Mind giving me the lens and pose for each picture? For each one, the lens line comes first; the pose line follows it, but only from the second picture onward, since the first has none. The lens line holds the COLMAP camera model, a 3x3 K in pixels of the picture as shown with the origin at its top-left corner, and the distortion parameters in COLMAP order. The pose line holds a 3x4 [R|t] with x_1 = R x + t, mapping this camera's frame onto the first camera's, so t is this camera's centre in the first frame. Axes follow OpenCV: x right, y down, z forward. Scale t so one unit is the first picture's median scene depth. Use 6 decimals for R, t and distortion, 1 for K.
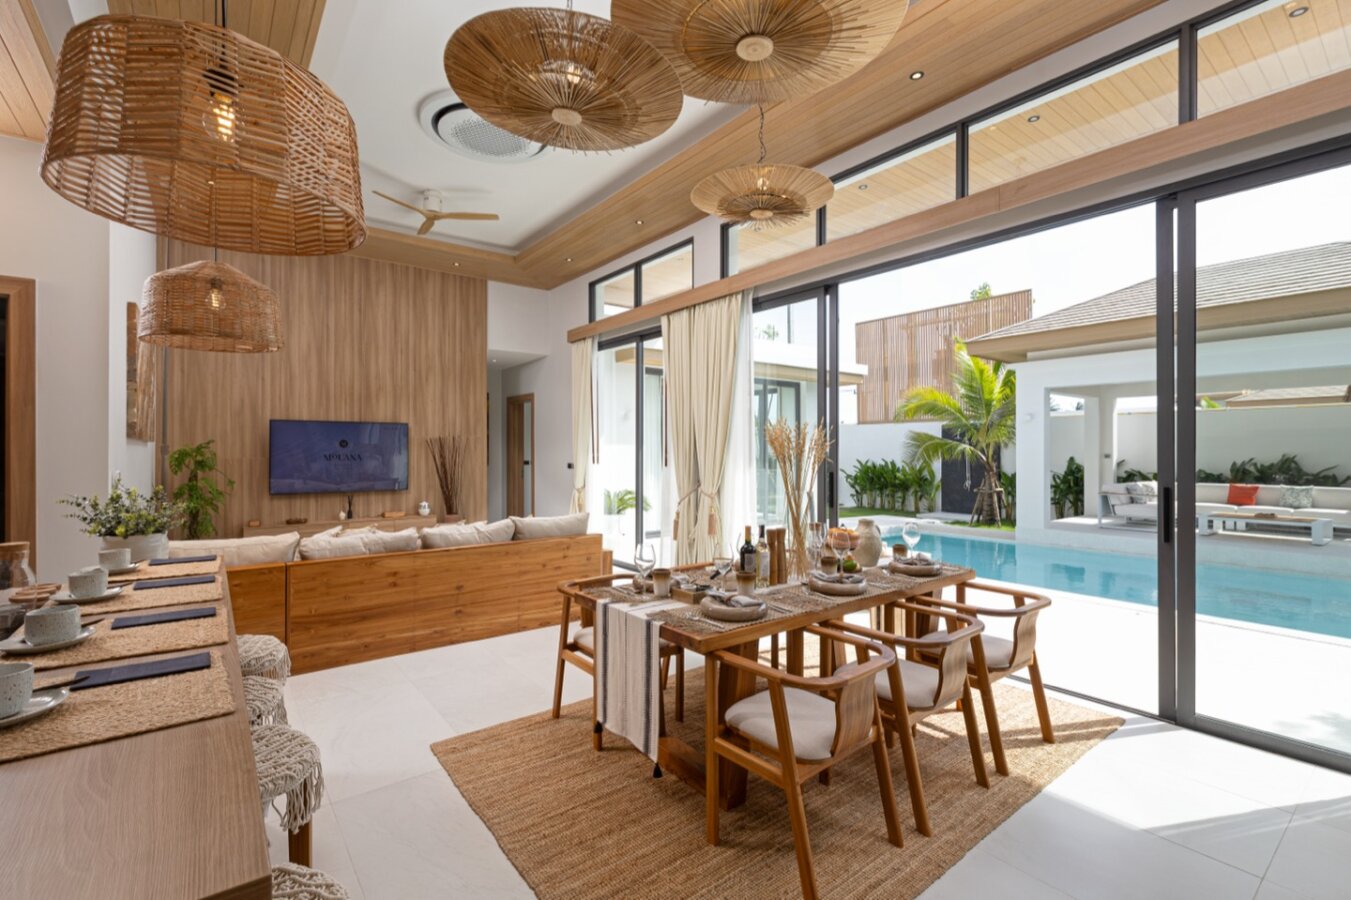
lens RADIAL K [[607.2, 0, 677.8], [0, 607.2, 449.1], [0, 0, 1]] dist [0.002522, 0.000020]
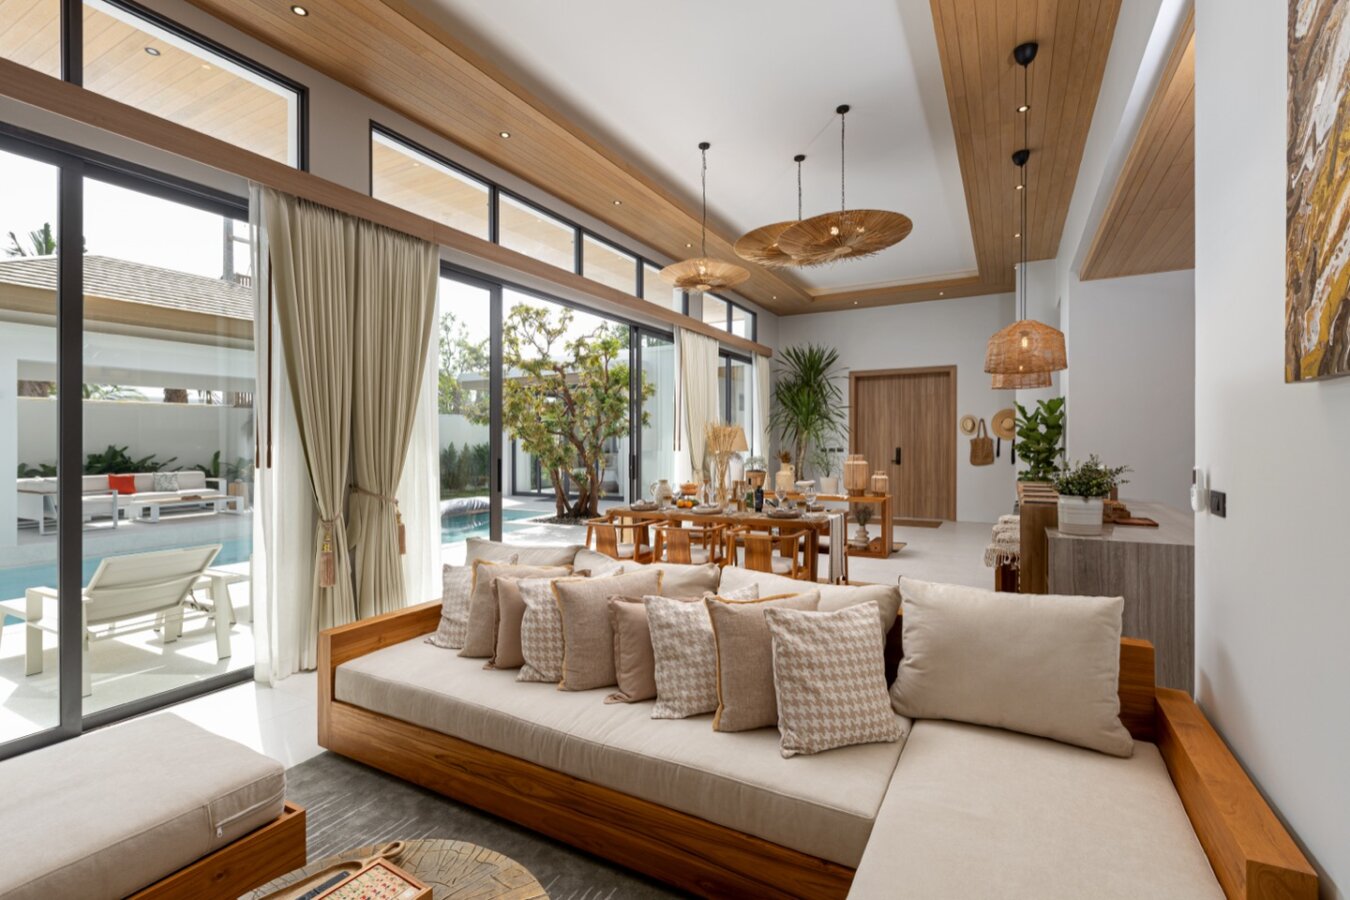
lens RADIAL K [[606.7, 0, 673.3], [0, 606.7, 447.8], [0, 0, 1]] dist [0.002522, 0.000020]
pose [[-0.404603, -0.006378, 0.914470, -0.441302], [0.002486, 0.999964, 0.008074, 0.006761], [-0.914489, 0.005541, -0.404573, 0.593435]]
